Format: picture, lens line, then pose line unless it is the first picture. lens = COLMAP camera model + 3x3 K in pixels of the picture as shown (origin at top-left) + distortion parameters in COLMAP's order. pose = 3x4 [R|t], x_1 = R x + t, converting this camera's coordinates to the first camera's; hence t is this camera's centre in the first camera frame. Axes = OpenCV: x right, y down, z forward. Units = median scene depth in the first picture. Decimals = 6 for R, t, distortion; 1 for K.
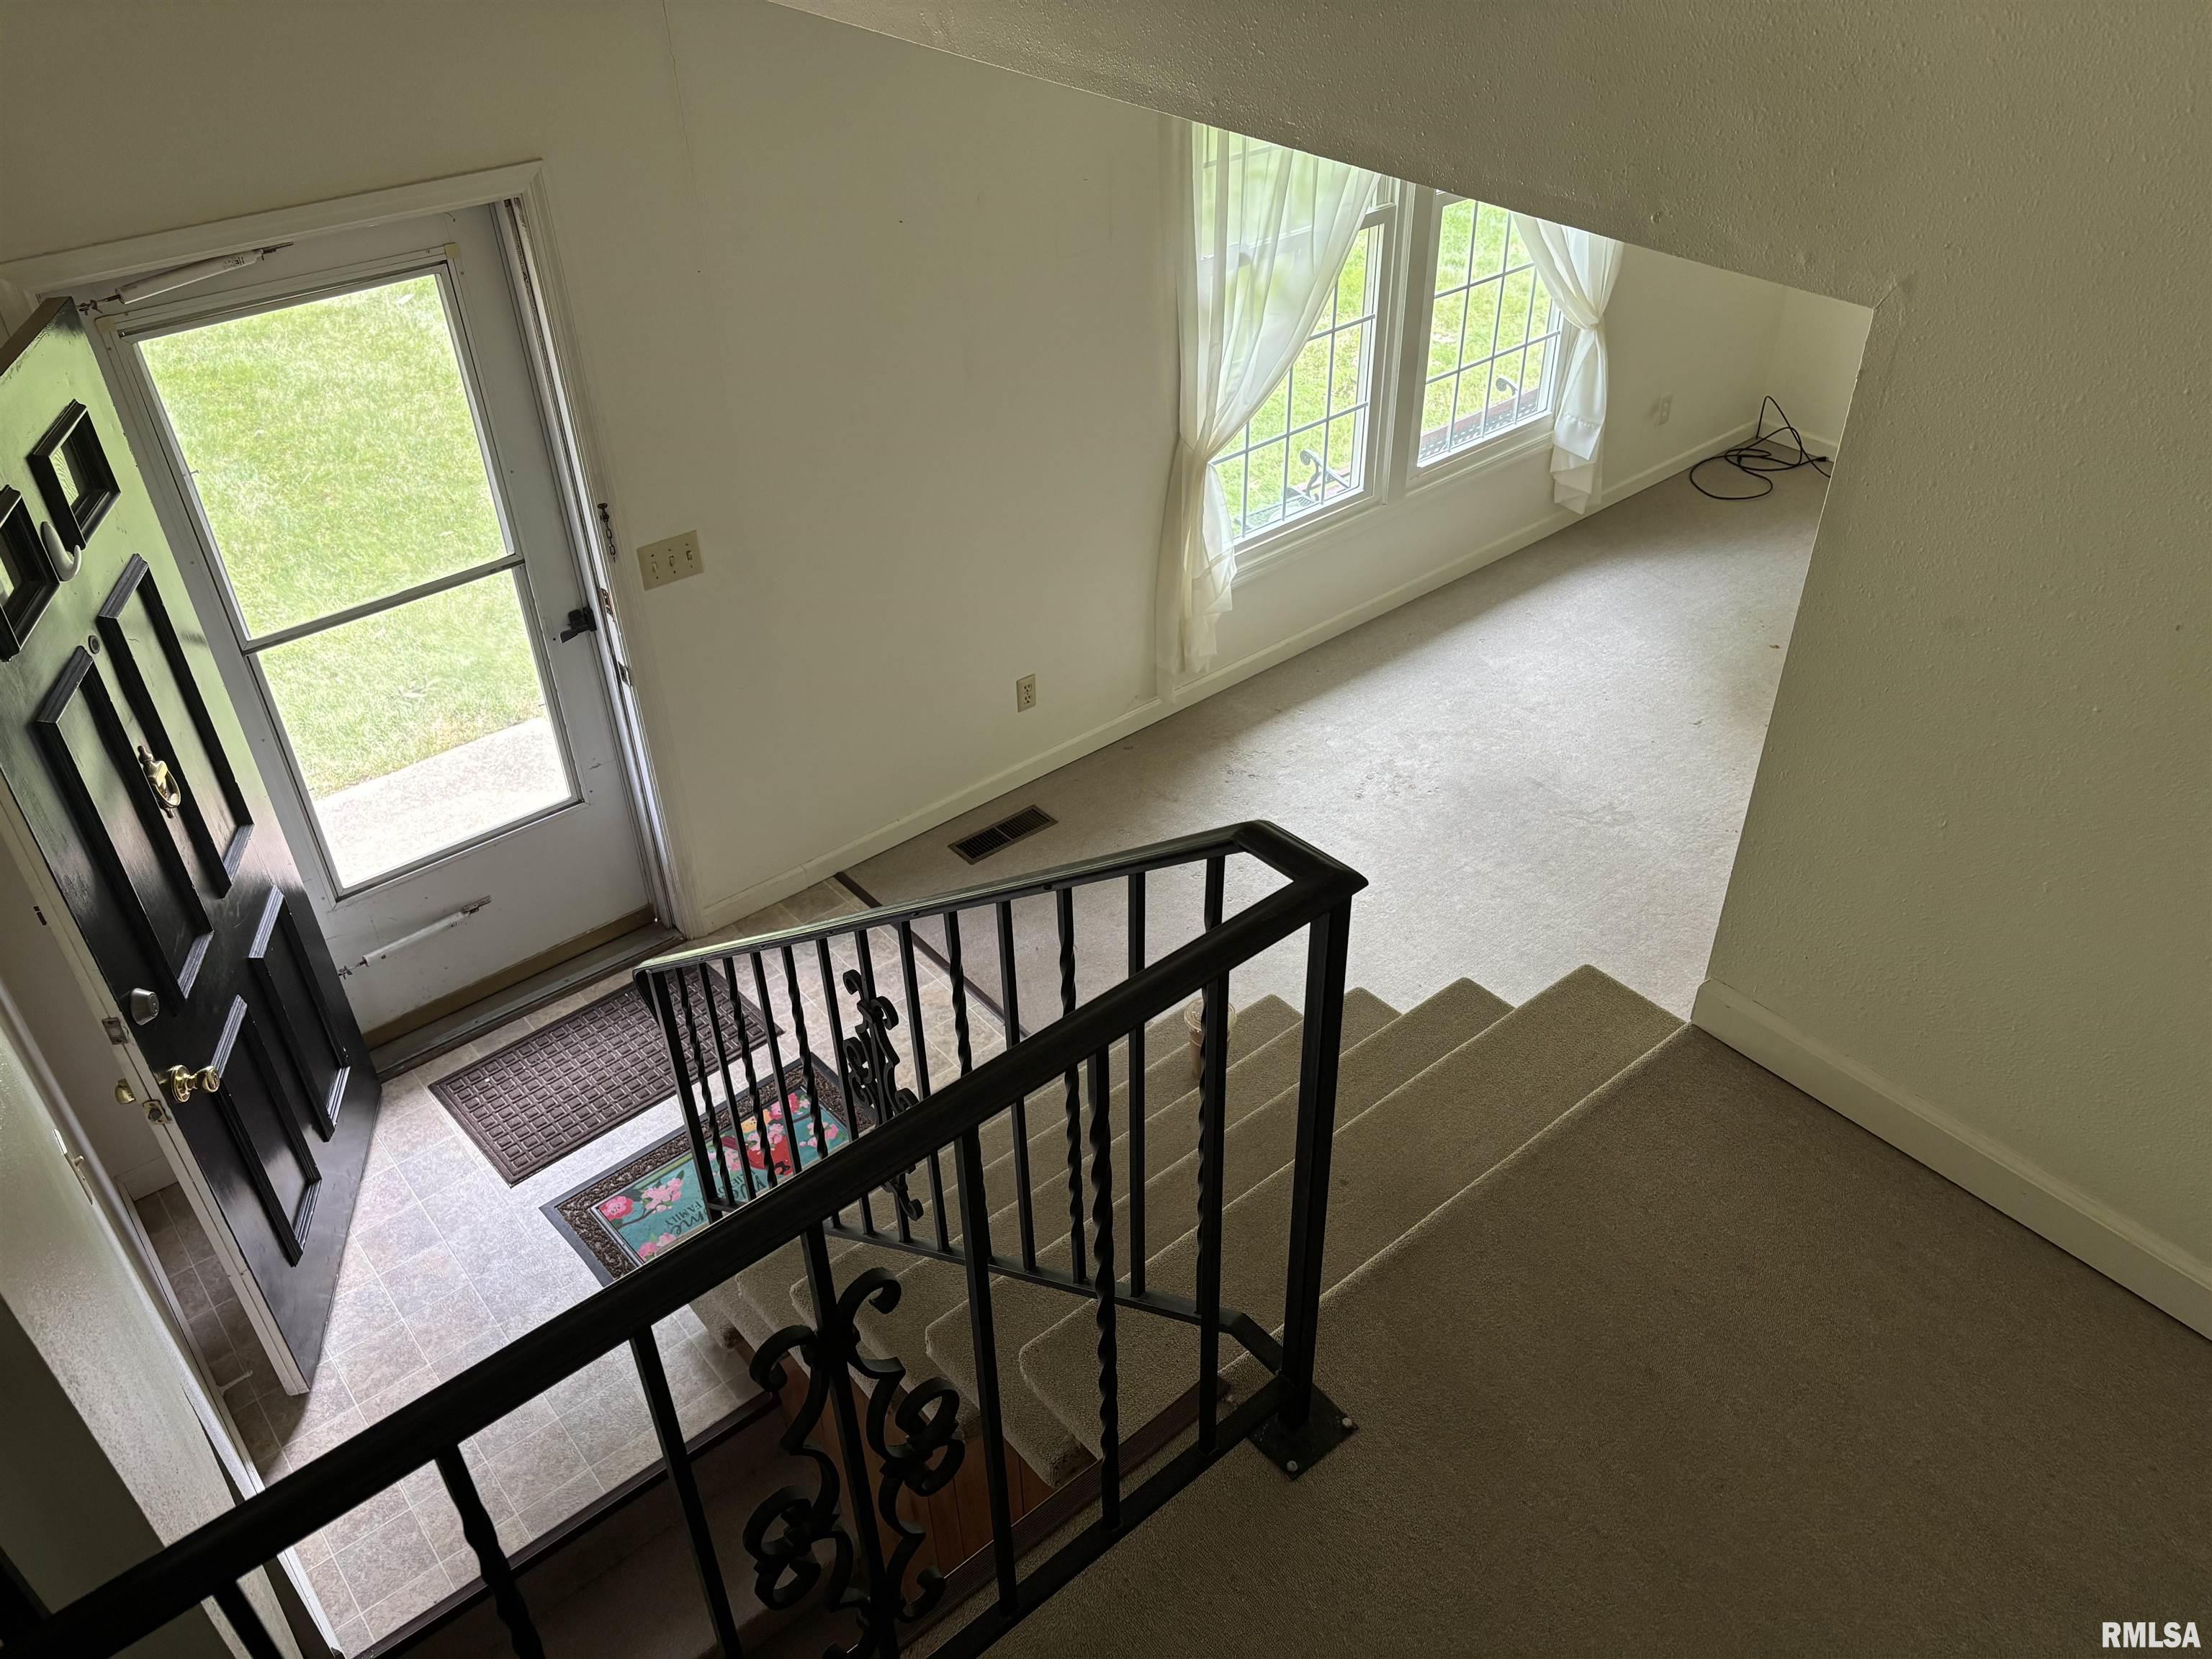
lens RADIAL K [[1692.2, 0, 1106.6], [0, 1692.2, 831.9], [0, 0, 1]] dist [0.046553, 0.002147]
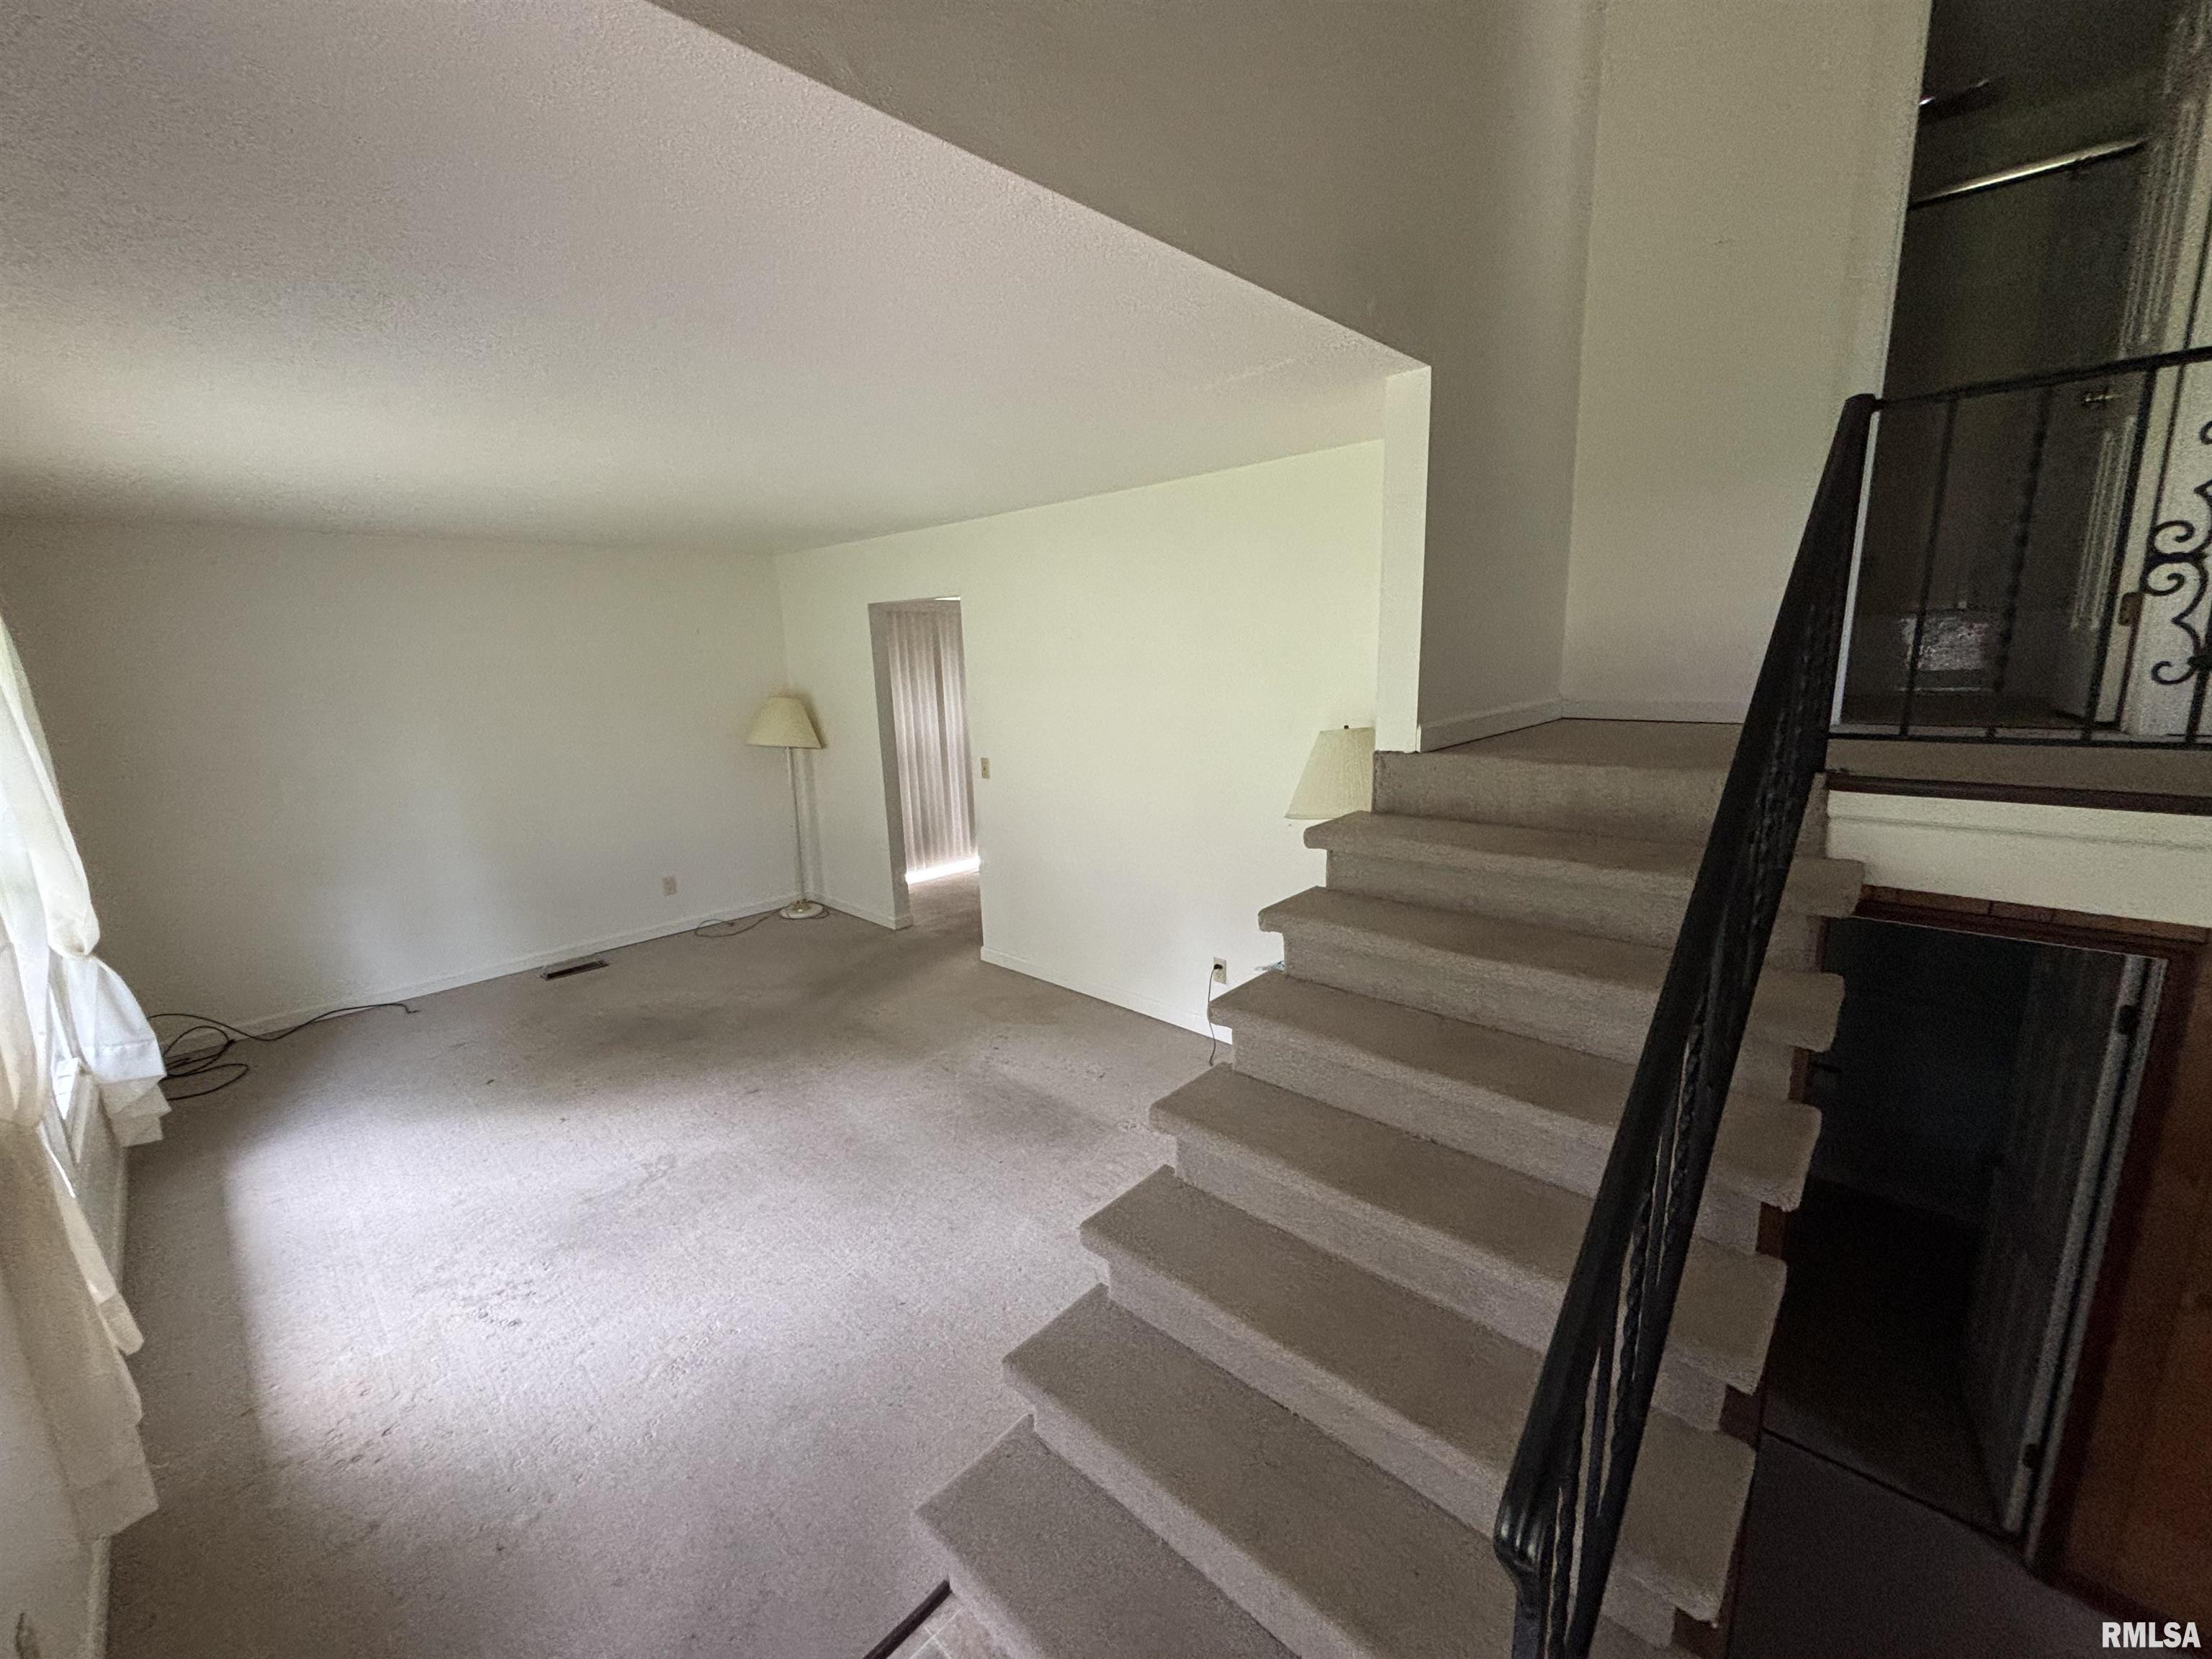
lens RADIAL K [[894.8, 0, 1100.7], [0, 894.8, 829.9], [0, 0, 1]] dist [-0.000953, -0.000103]
pose [[-0.126308, -0.177114, 0.976052, -0.288779], [0.621678, 0.752608, 0.217018, -0.125994], [-0.773022, 0.634201, 0.015048, 0.605180]]
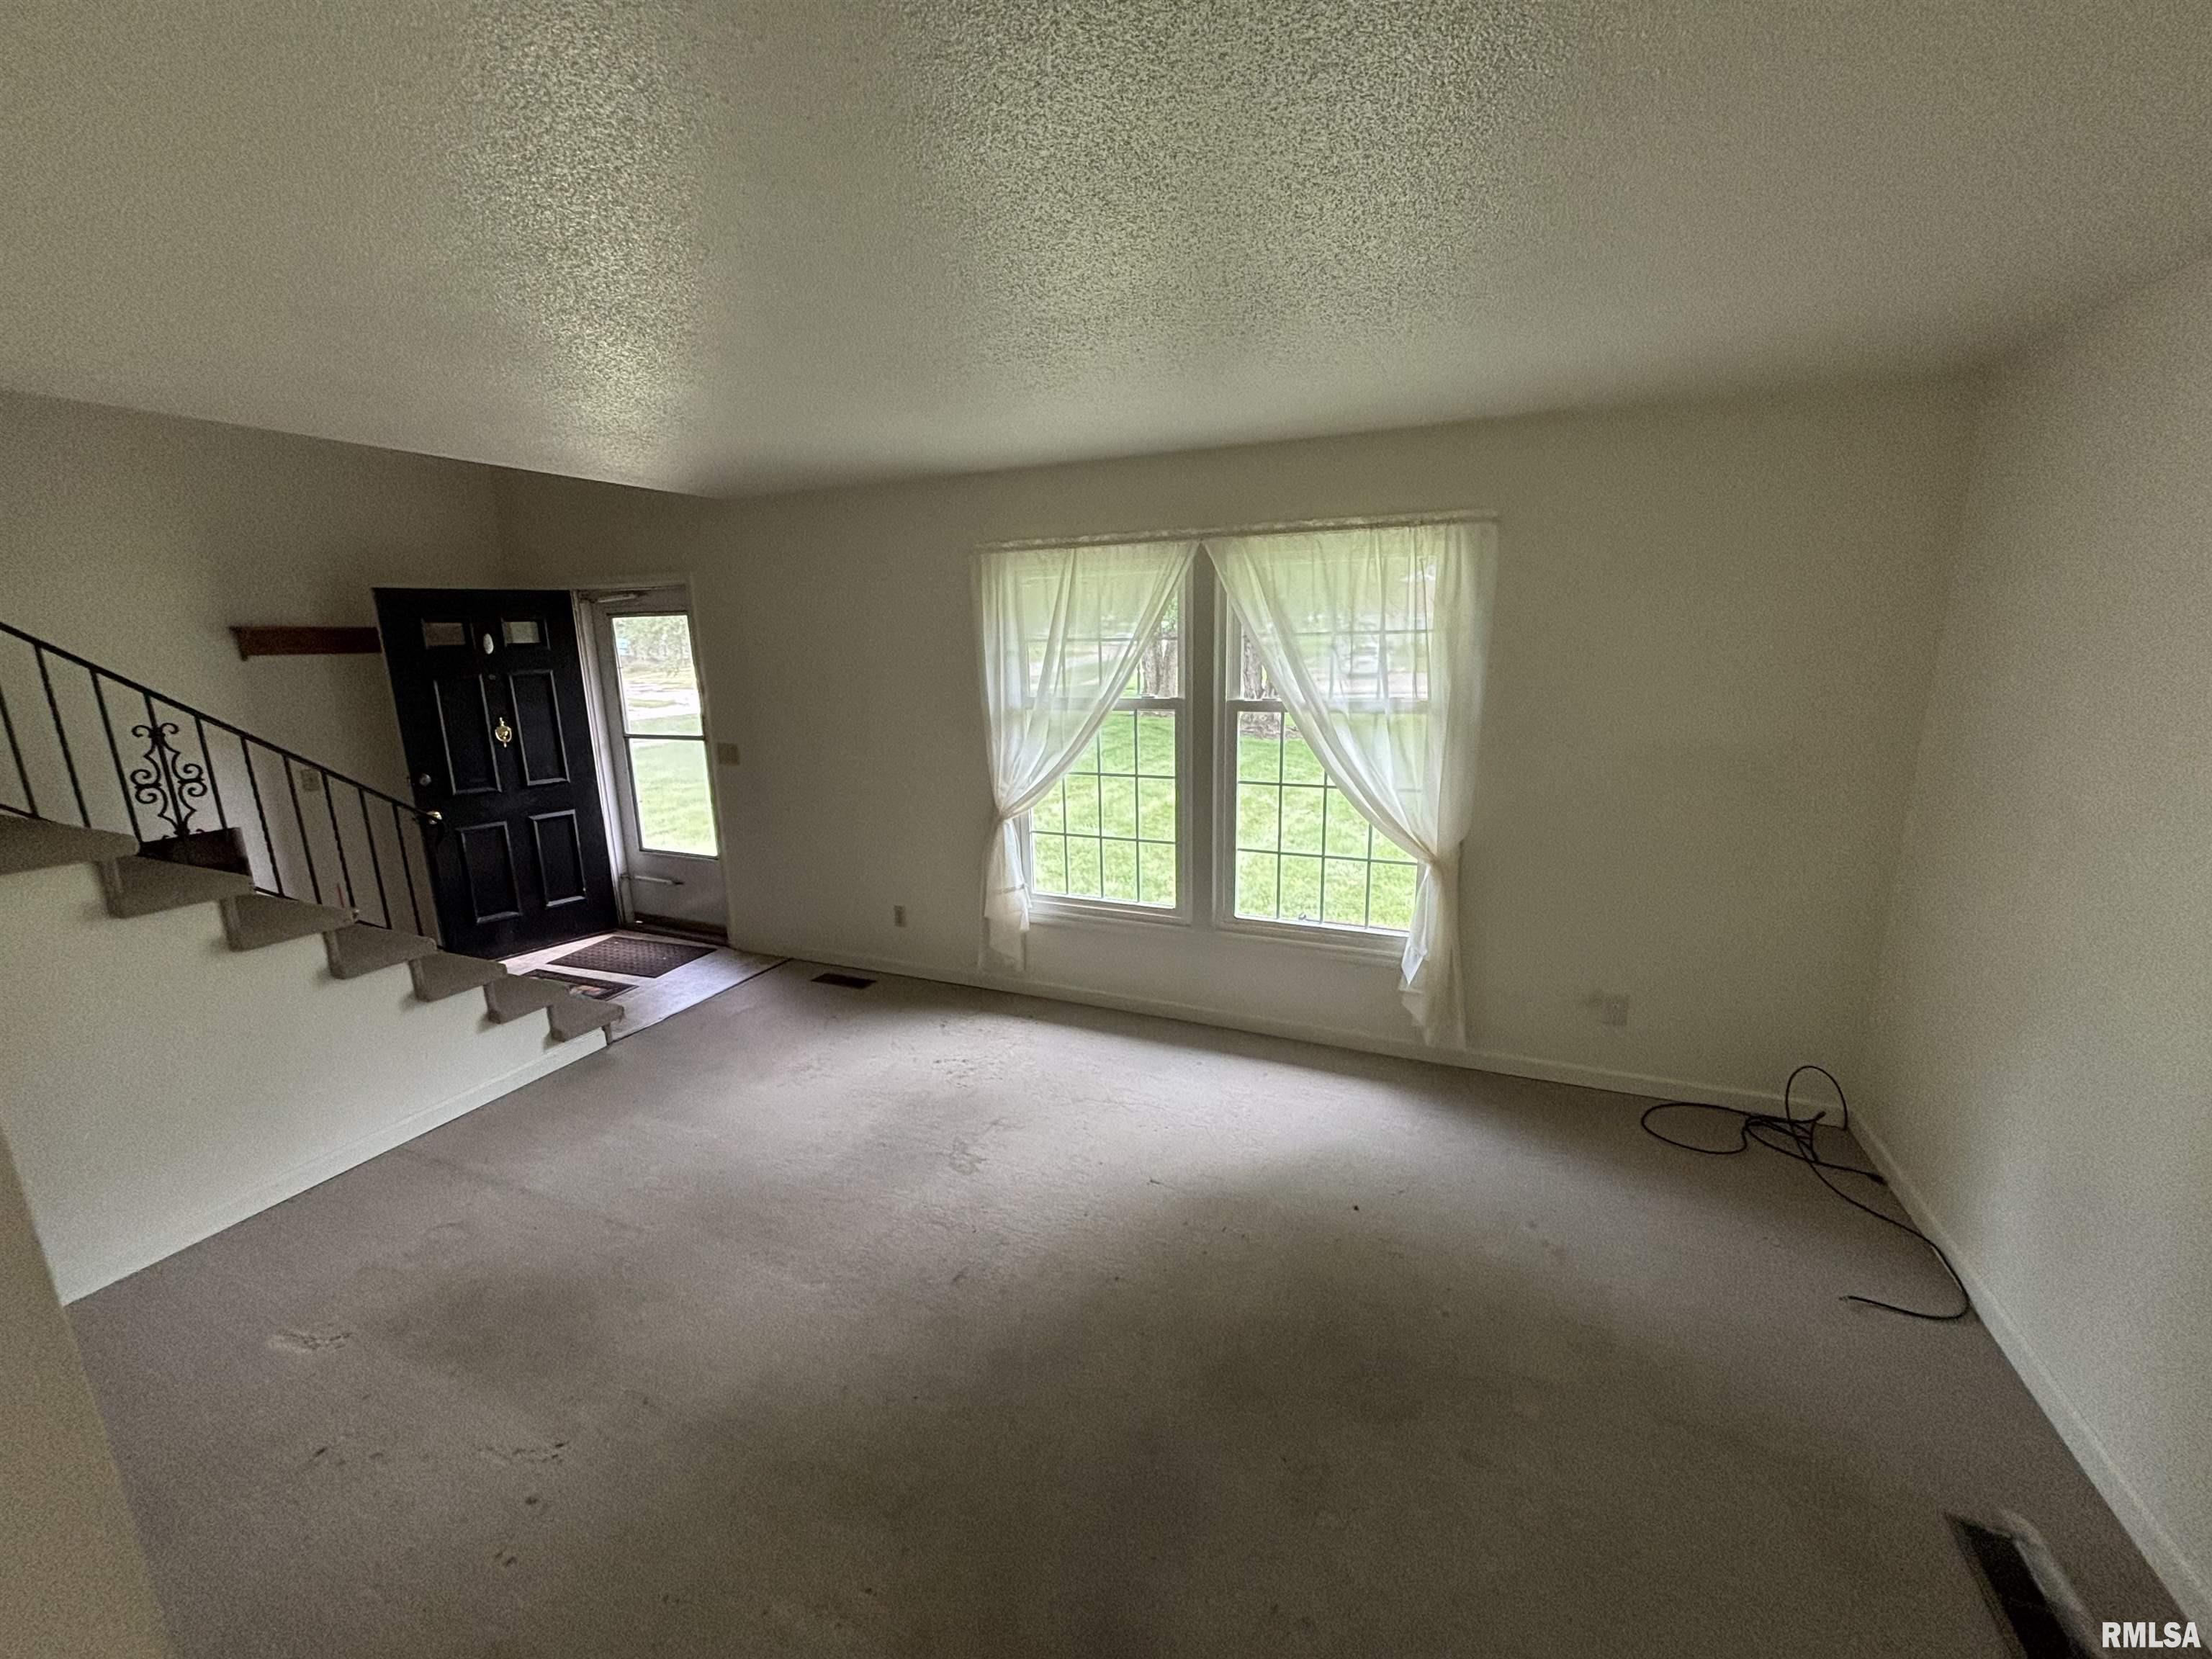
lens RADIAL K [[894.8, 0, 1114.8], [0, 894.8, 828.5], [0, 0, 1]] dist [-0.000953, -0.000103]
pose [[0.464169, 0.207770, -0.861034, 0.798121], [-0.517730, 0.852388, -0.073416, -0.201362], [0.718681, 0.479861, 0.503221, 0.661996]]
